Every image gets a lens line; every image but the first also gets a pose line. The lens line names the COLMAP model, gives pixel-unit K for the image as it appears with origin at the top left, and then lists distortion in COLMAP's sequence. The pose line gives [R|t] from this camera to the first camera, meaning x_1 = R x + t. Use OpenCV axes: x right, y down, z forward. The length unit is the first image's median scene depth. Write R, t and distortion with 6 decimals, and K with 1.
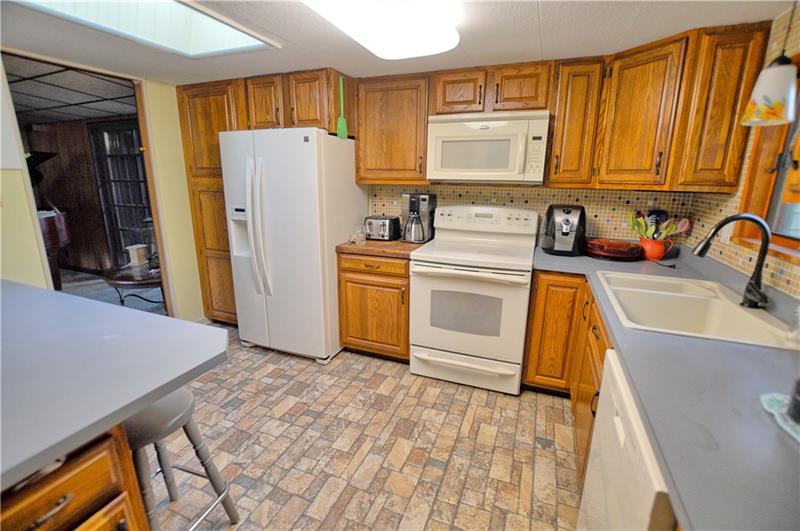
lens RADIAL K [[358.8, 0, 396.7], [0, 358.8, 265.7], [0, 0, 1]] dist [-0.018289, 0.000771]
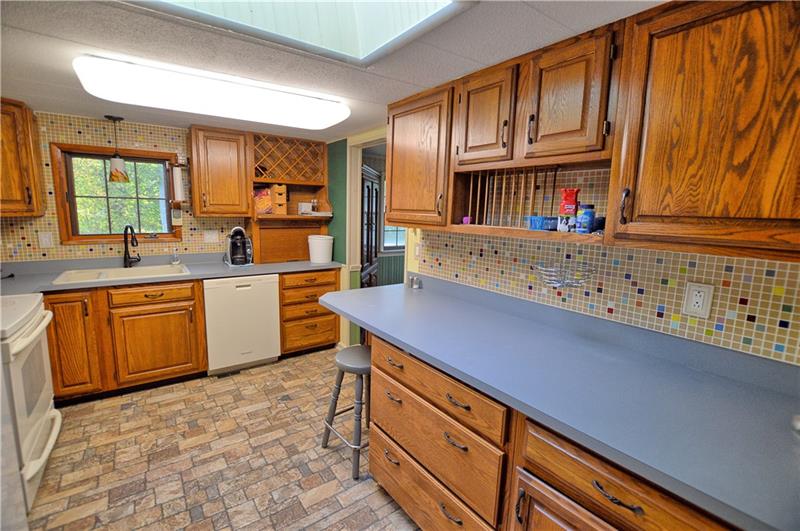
lens RADIAL K [[358.8, 0, 397.9], [0, 358.8, 267.1], [0, 0, 1]] dist [-0.018289, 0.000771]
pose [[-0.856364, -0.104271, 0.505736, -1.114731], [0.095029, 0.930848, 0.352833, -0.374596], [-0.507554, 0.350213, -0.787236, 1.403509]]
